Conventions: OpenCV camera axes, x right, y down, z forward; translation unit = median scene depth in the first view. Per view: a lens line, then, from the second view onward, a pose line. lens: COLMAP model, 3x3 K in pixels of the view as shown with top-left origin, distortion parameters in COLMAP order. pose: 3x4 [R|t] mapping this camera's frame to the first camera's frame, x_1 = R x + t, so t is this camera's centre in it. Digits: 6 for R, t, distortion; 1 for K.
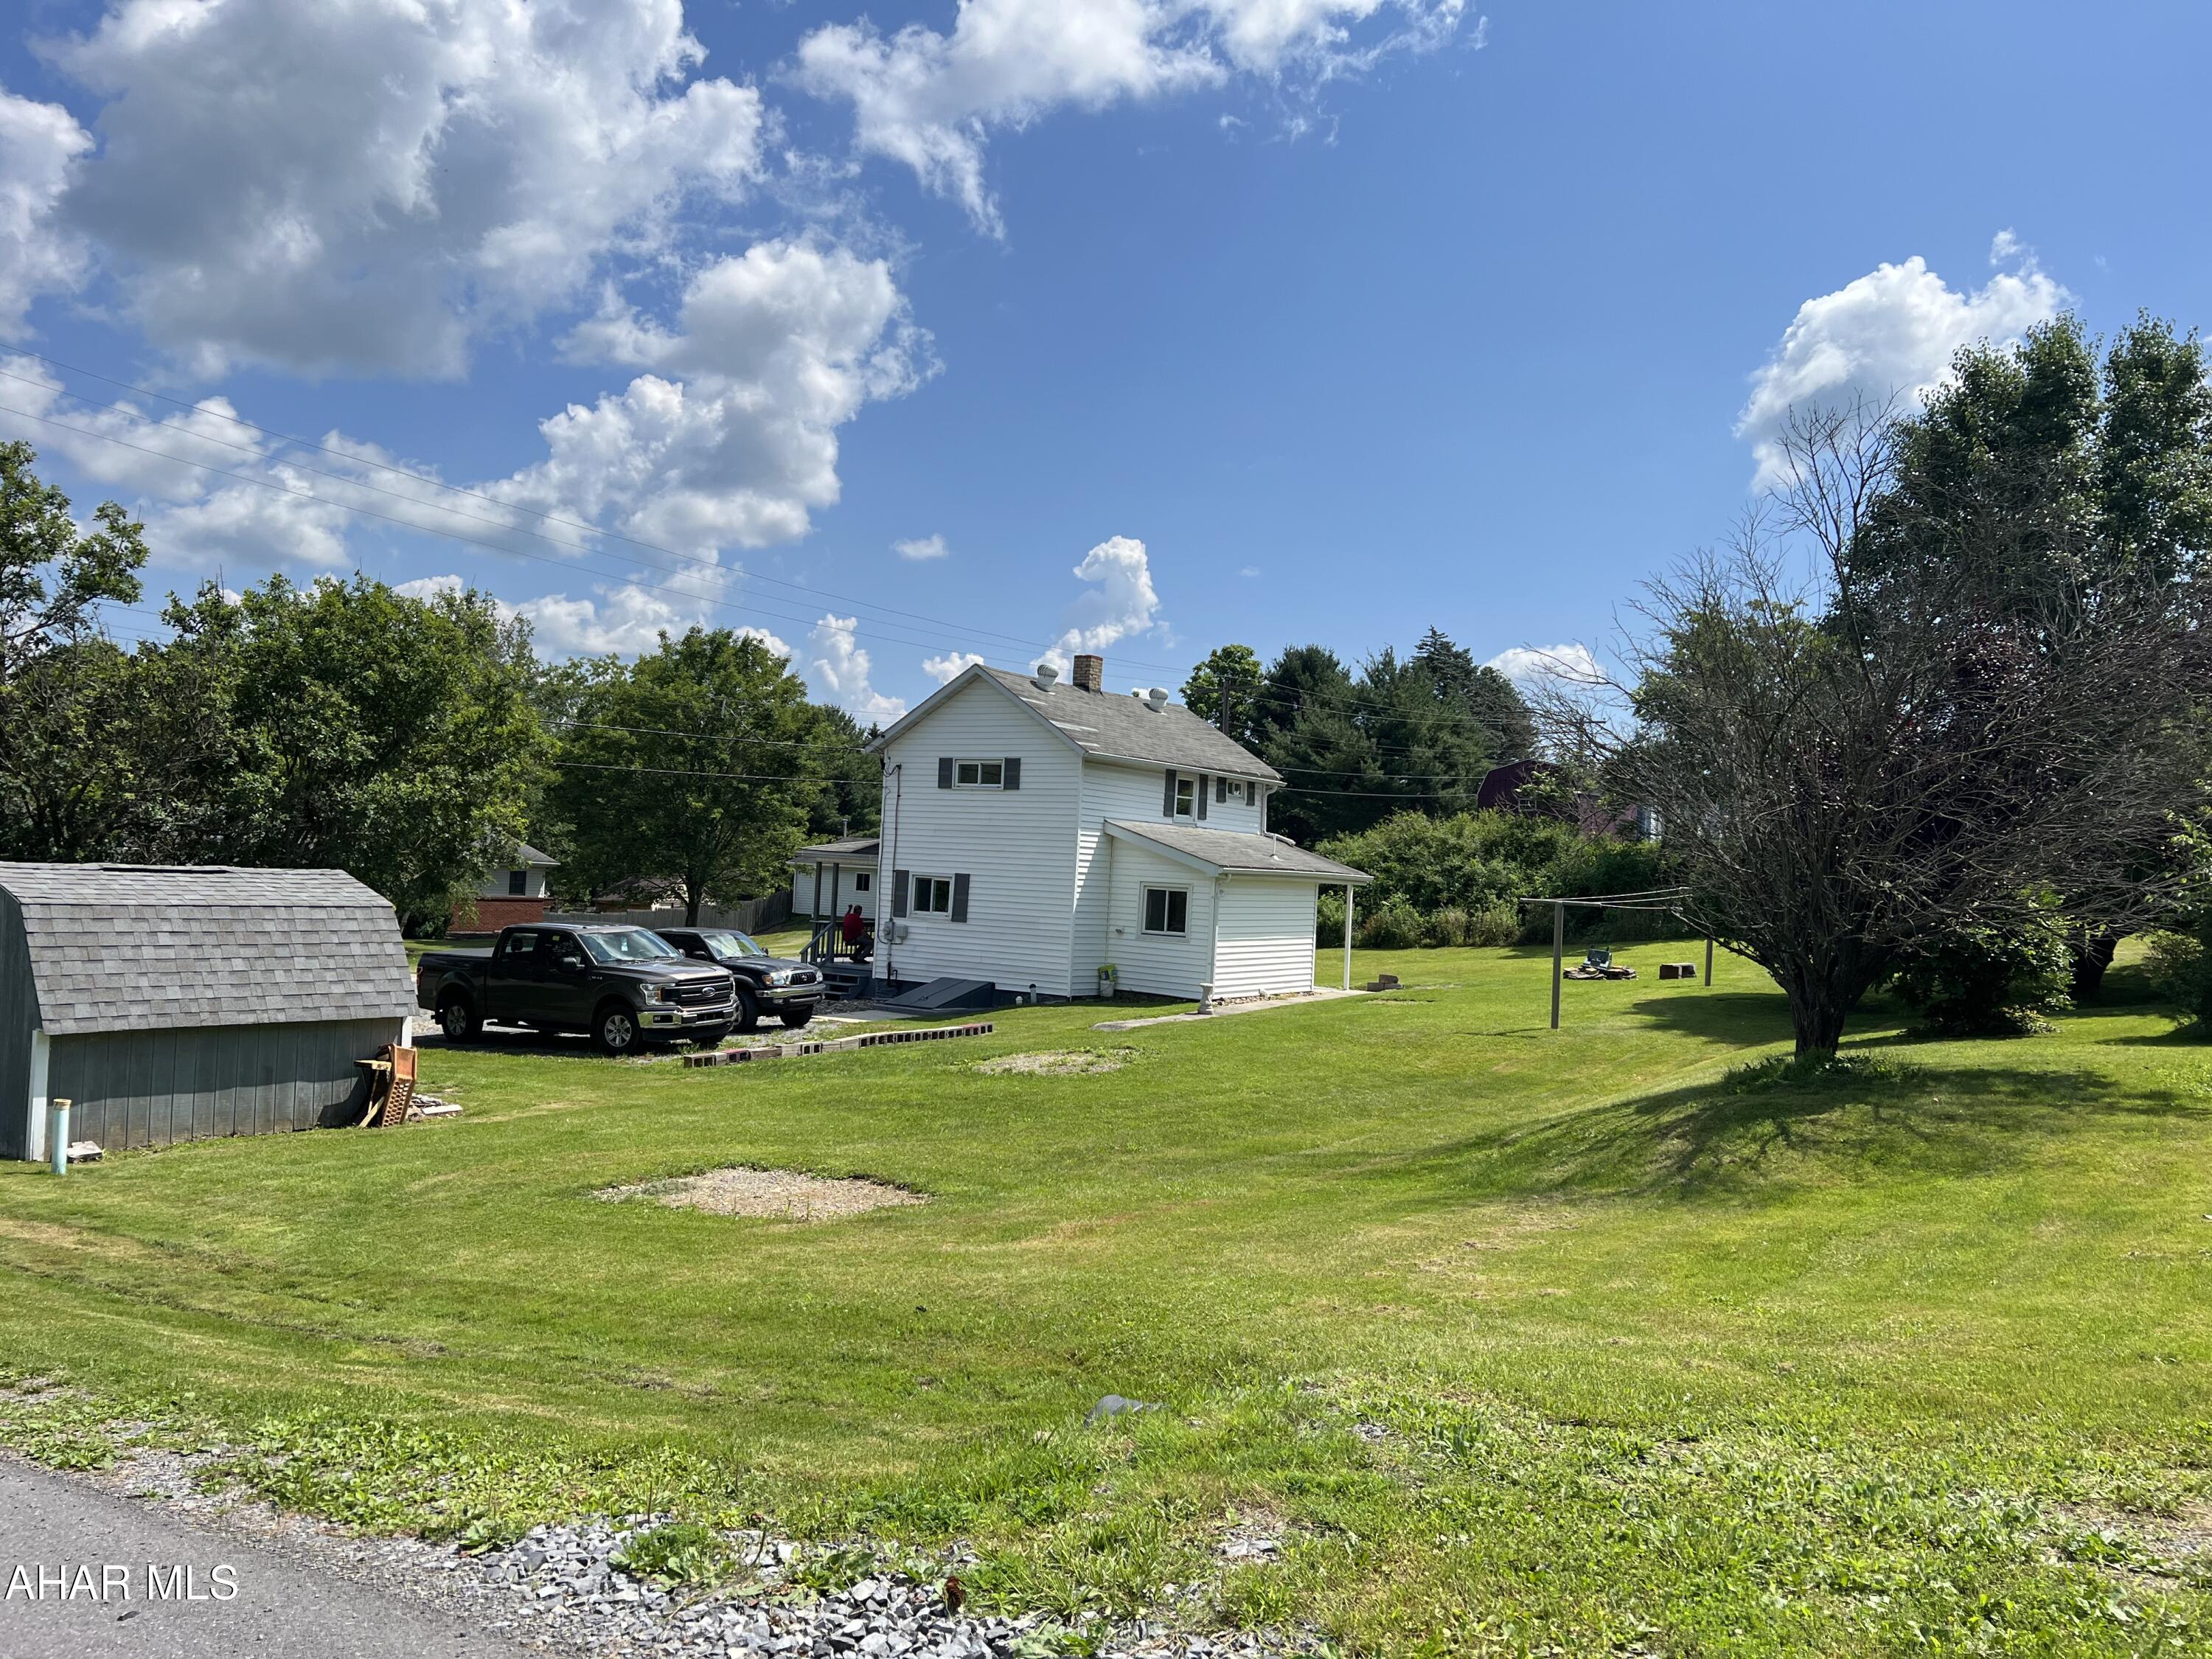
lens RADIAL K [[1667.4, 0, 1106.0], [0, 1667.4, 829.5], [0, 0, 1]] dist [0.131789, -0.345051]
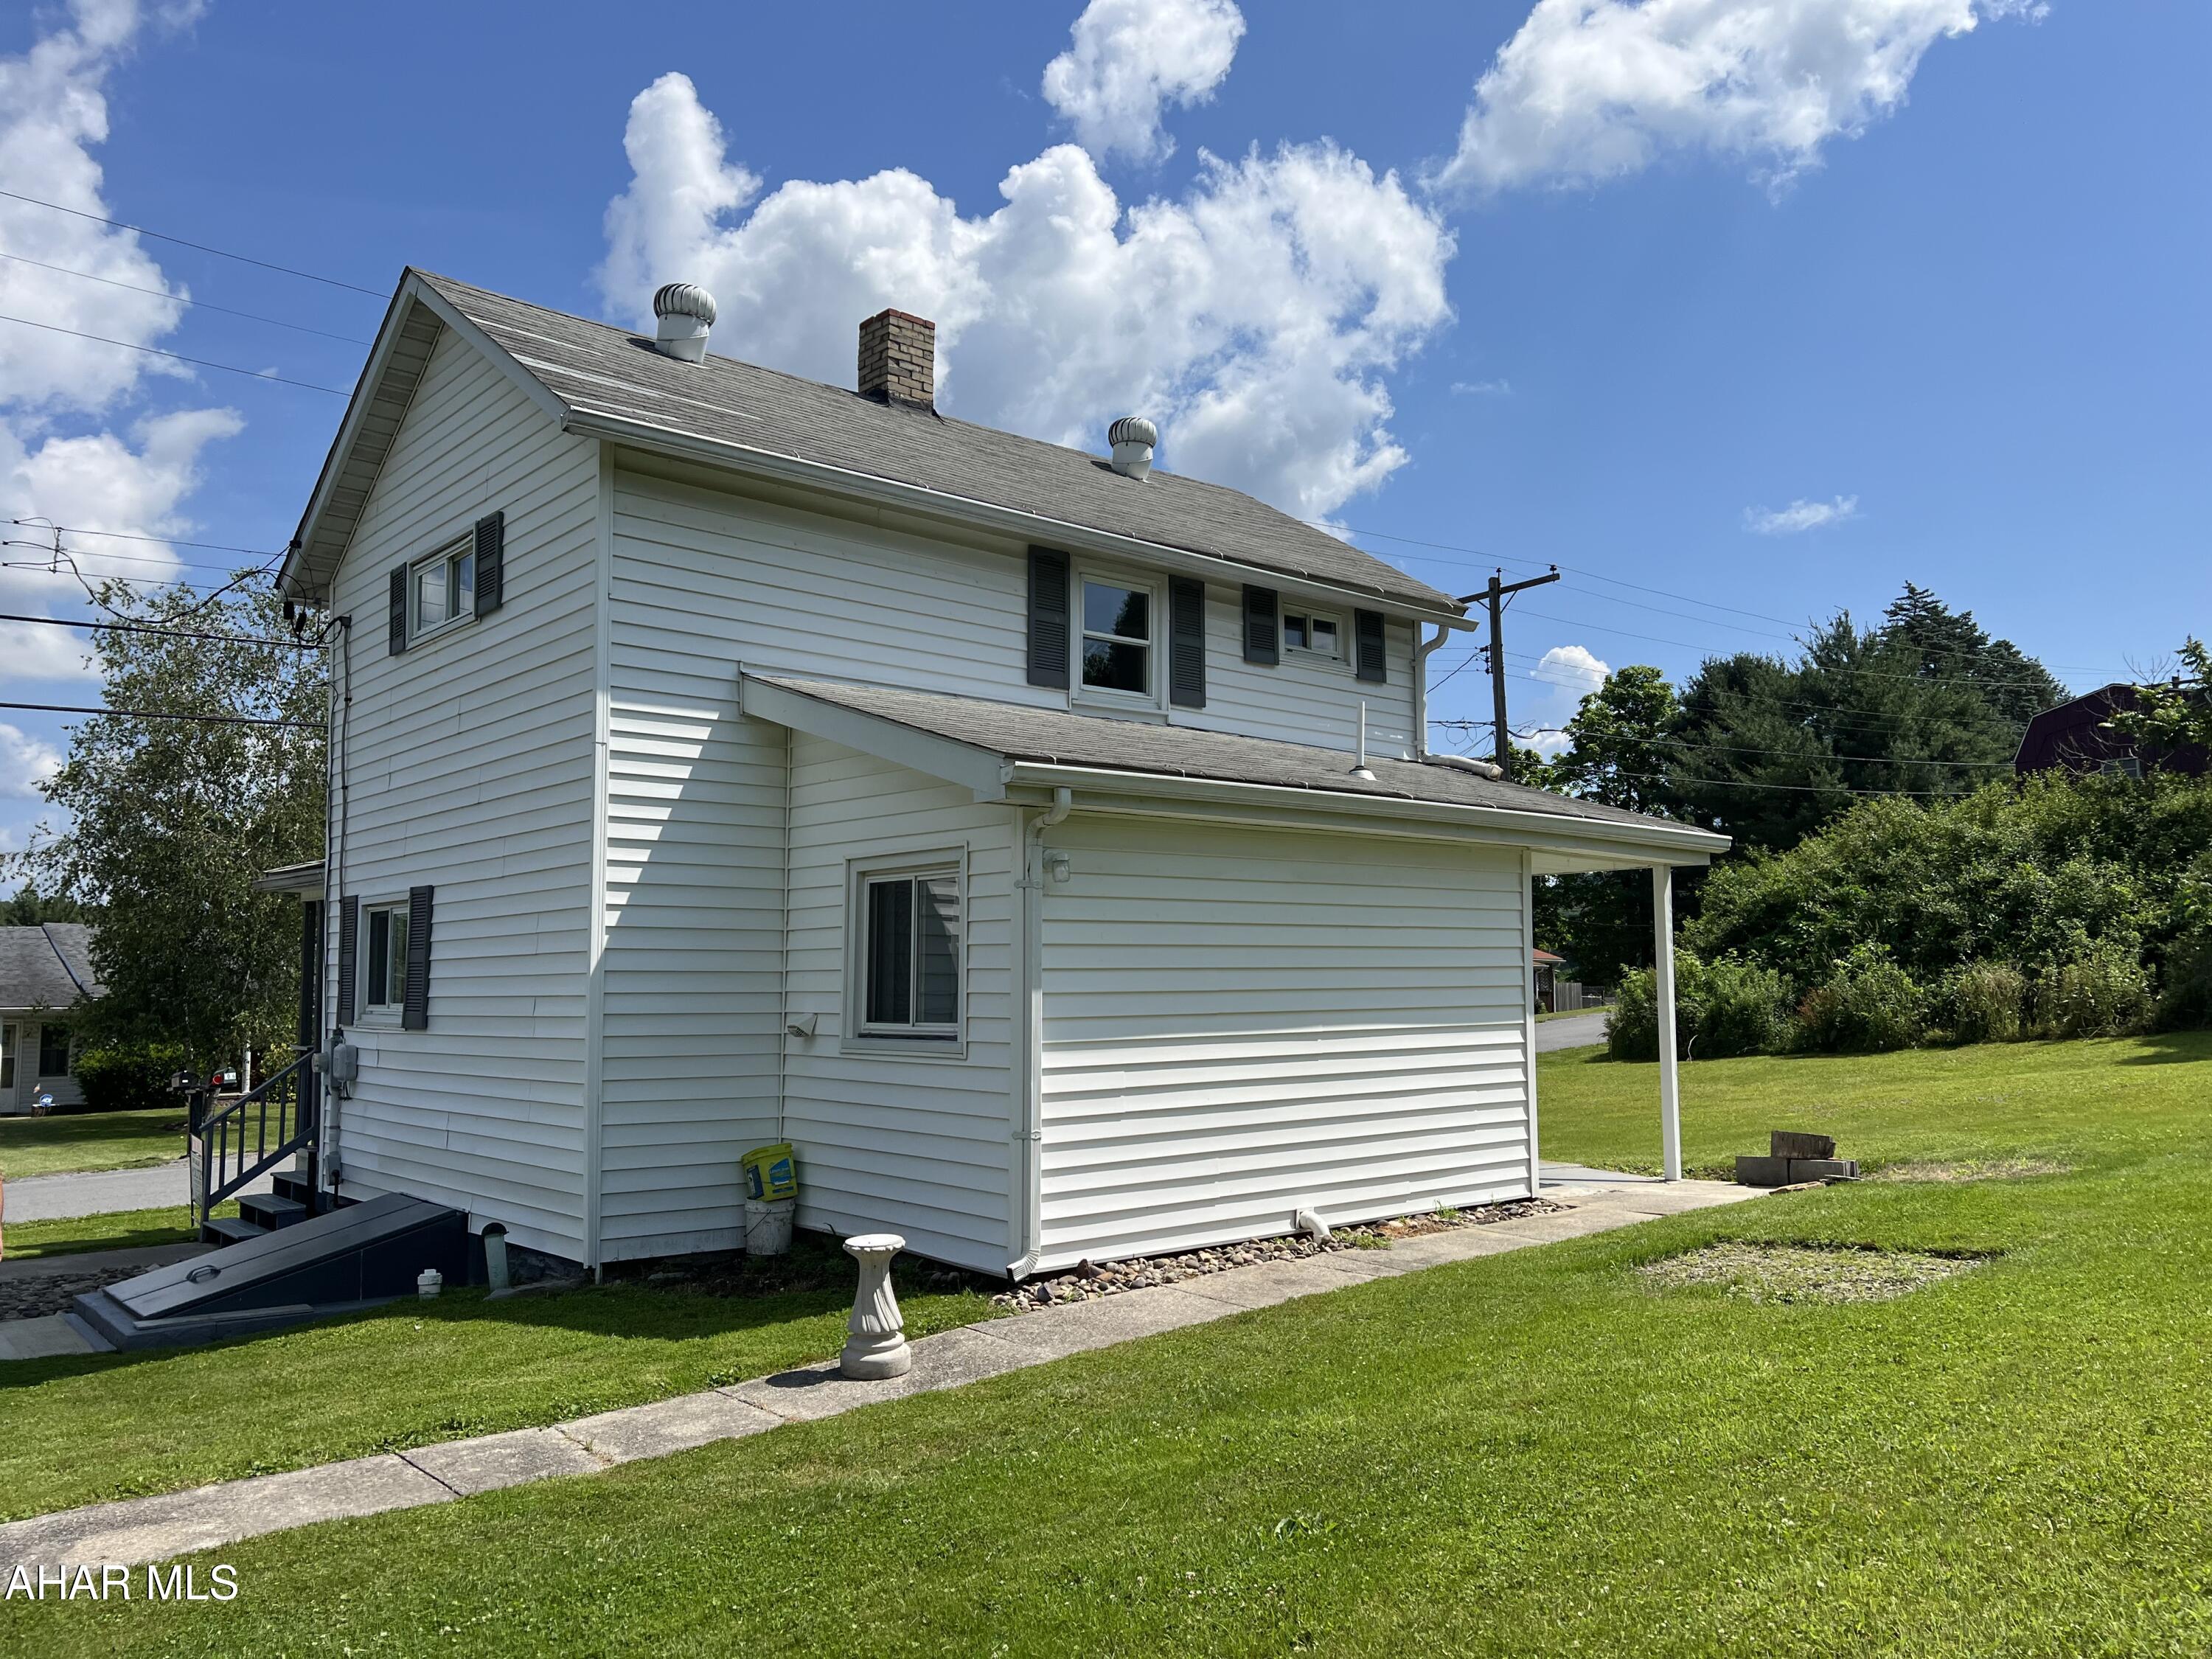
lens RADIAL K [[1680.8, 0, 1110.5], [0, 1680.8, 848.9], [0, 0, 1]] dist [0.045182, -0.044682]
pose [[0.963261, -0.076416, -0.257468, 0.090169], [0.059981, 0.995664, -0.071106, 0.033380], [0.261785, 0.053050, 0.963667, 0.453970]]
